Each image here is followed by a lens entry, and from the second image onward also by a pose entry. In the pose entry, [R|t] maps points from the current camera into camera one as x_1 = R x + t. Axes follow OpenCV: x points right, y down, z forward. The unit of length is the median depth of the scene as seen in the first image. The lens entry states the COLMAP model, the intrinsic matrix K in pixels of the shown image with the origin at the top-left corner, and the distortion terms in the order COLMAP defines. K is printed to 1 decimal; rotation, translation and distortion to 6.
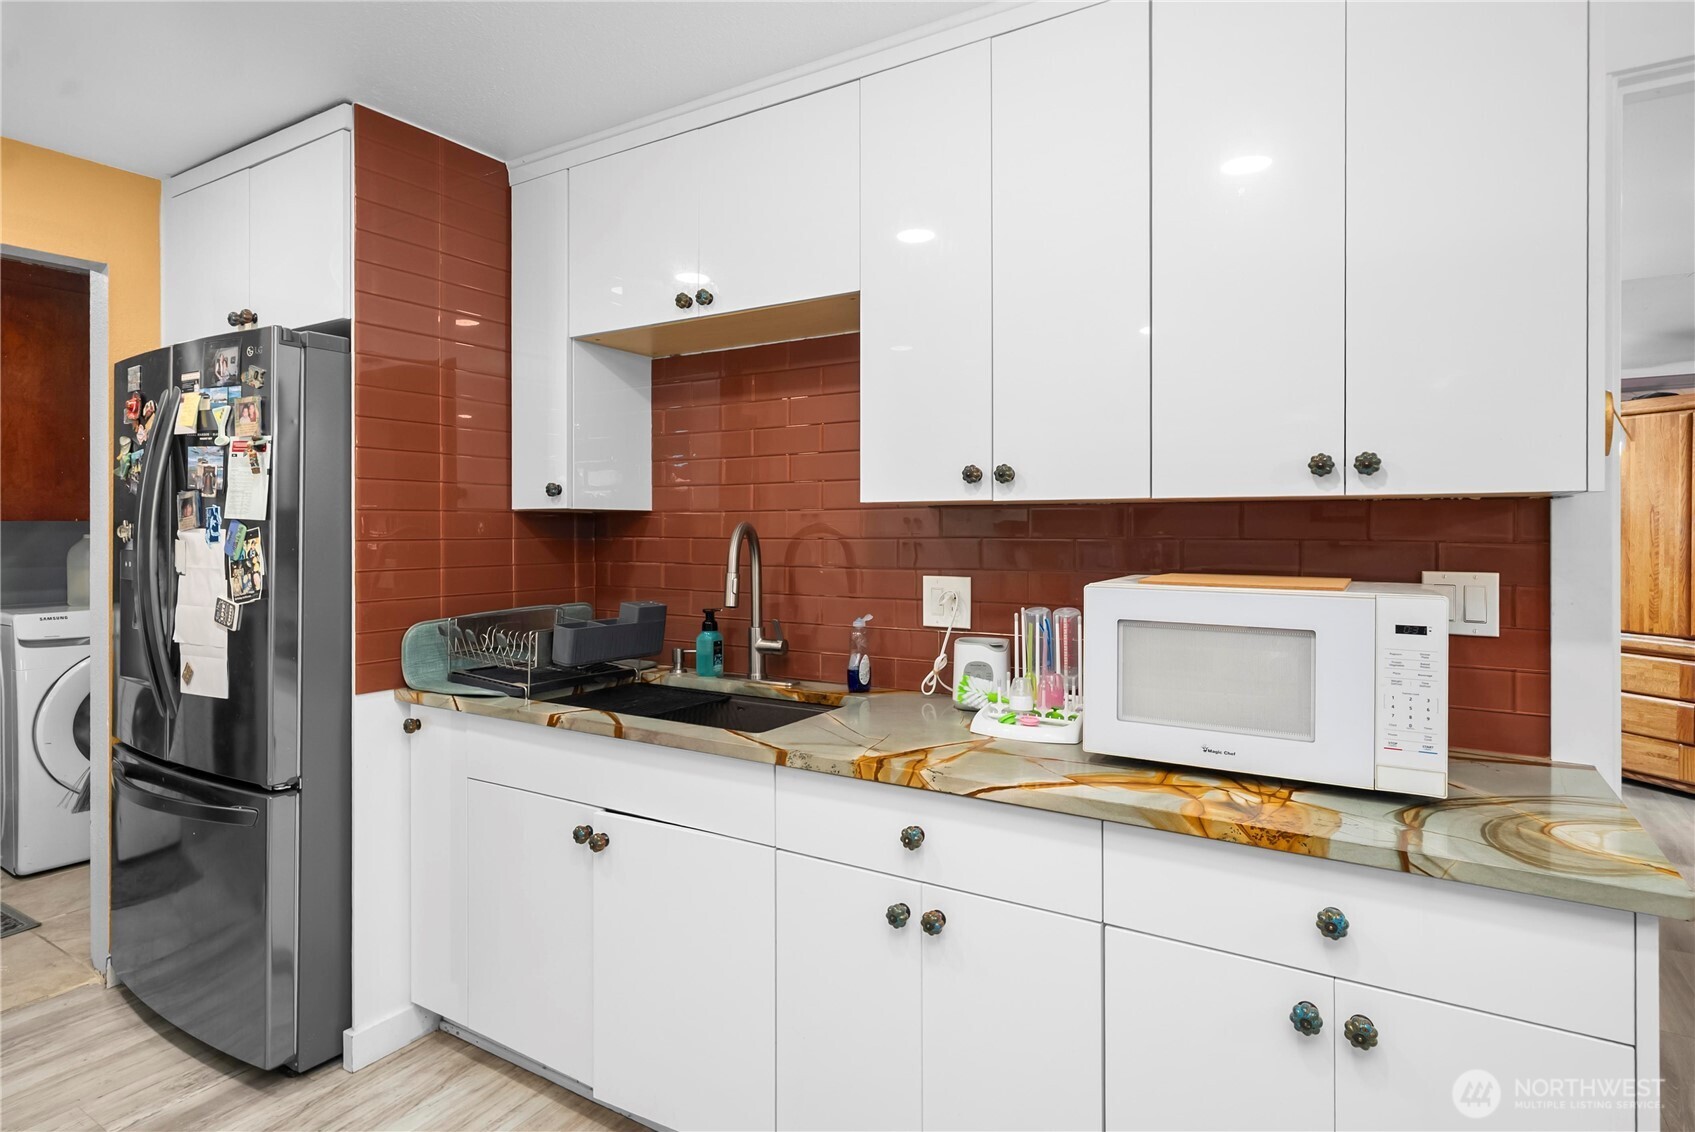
lens RADIAL K [[901.3, 0, 845.1], [0, 901.3, 530.1], [0, 0, 1]] dist [0.001732, -0.000164]
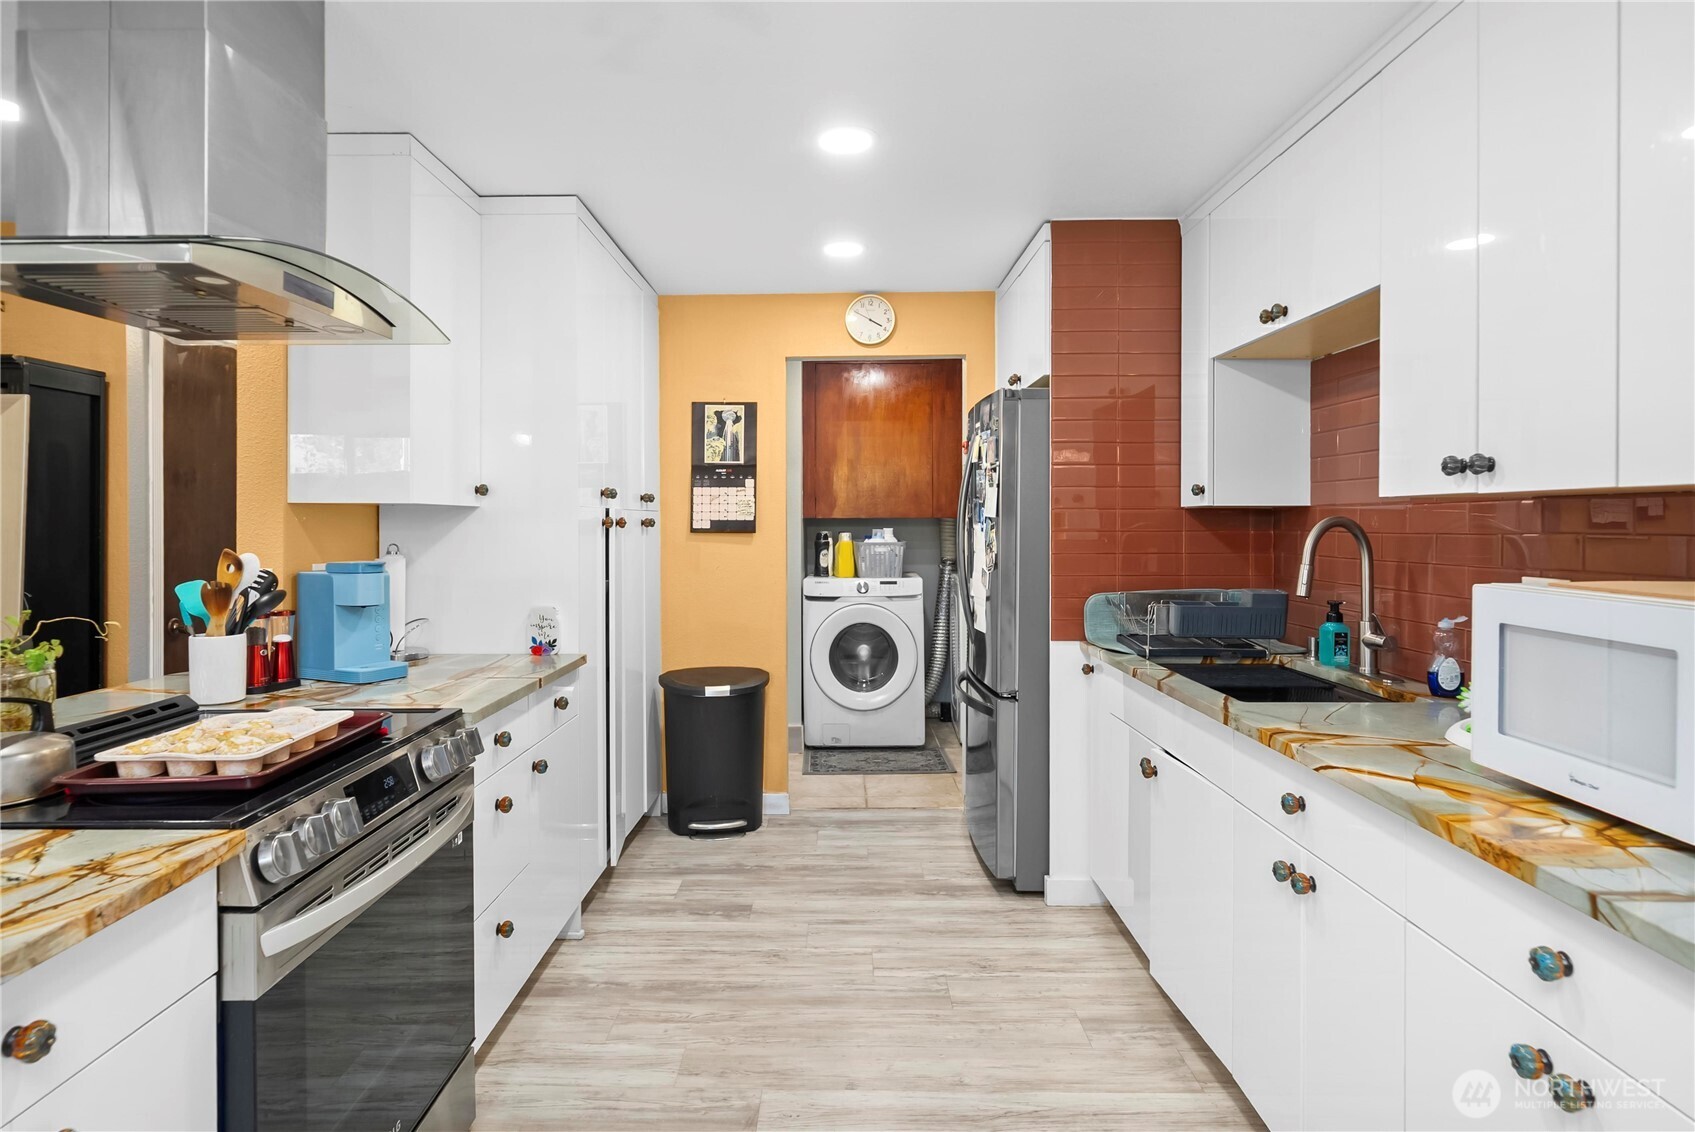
lens RADIAL K [[935.6, 0, 811.5], [0, 935.6, 527.6], [0, 0, 1]] dist [-0.000367, -0.000262]
pose [[0.501564, 0.004603, -0.865108, 0.535637], [0.001011, 0.999982, 0.005907, -0.003178], [0.865120, -0.003837, 0.501551, -0.057855]]
